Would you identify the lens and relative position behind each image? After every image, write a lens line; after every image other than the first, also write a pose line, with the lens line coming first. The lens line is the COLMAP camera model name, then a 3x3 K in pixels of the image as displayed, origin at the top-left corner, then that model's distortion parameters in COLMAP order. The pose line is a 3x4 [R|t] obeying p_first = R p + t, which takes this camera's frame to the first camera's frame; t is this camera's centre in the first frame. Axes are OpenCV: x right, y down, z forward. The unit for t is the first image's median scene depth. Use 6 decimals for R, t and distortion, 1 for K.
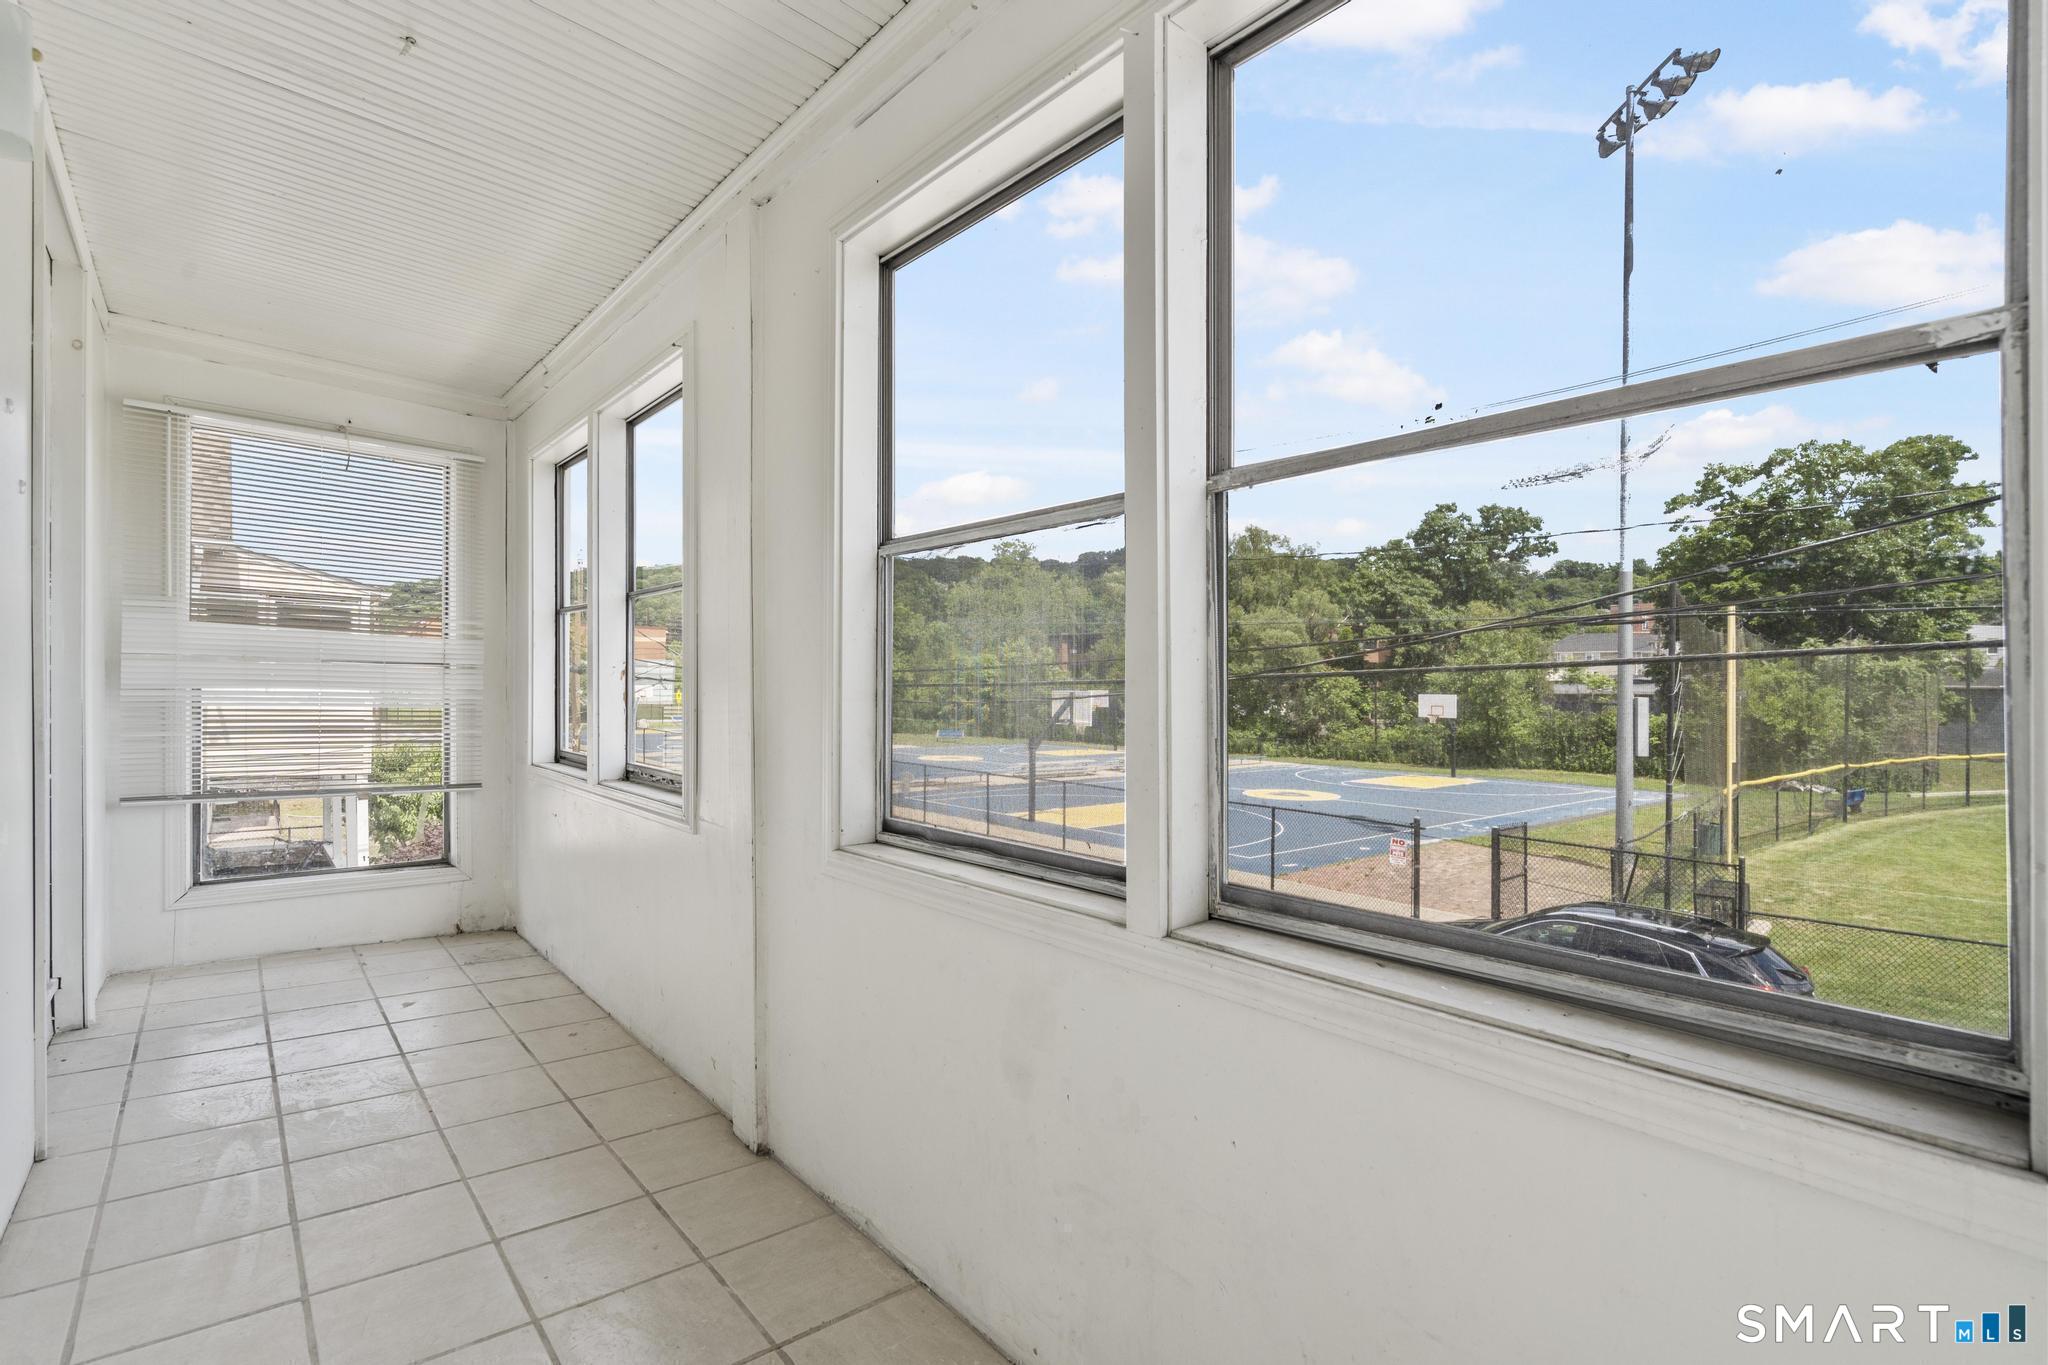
lens RADIAL K [[923.9, 0, 1008.3], [0, 923.9, 677.2], [0, 0, 1]] dist [-0.006067, 0.002999]
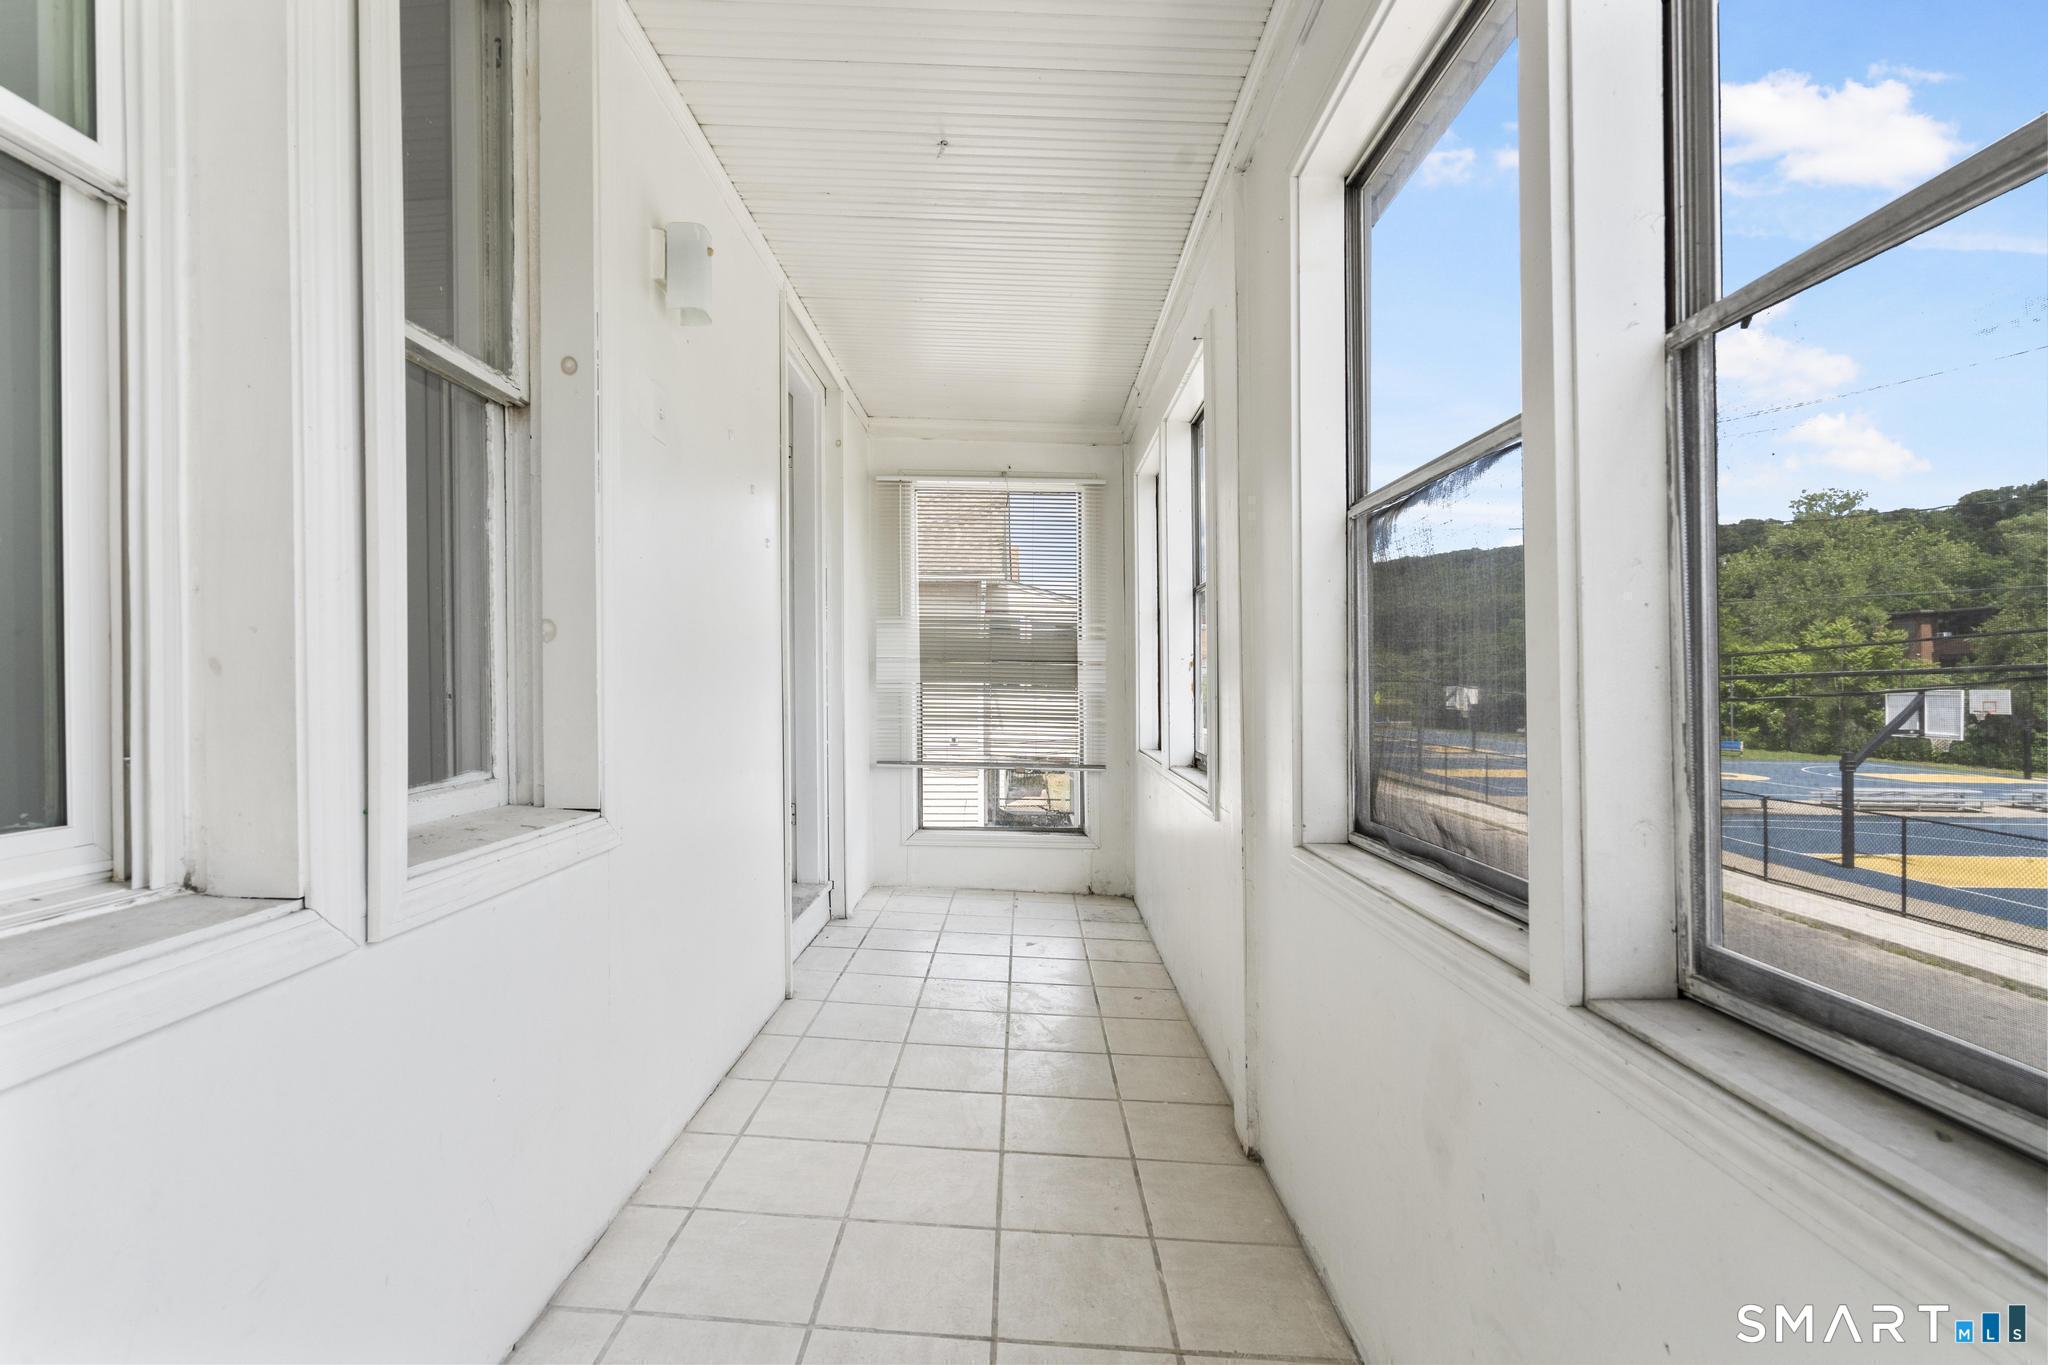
lens RADIAL K [[923.9, 0, 1005.9], [0, 923.9, 677.6], [0, 0, 1]] dist [-0.006067, 0.002999]
pose [[0.748037, -0.010885, -0.663568, 0.134086], [0.010483, 0.999935, -0.004585, 0.014349], [0.663574, -0.003527, 0.748102, 0.086079]]
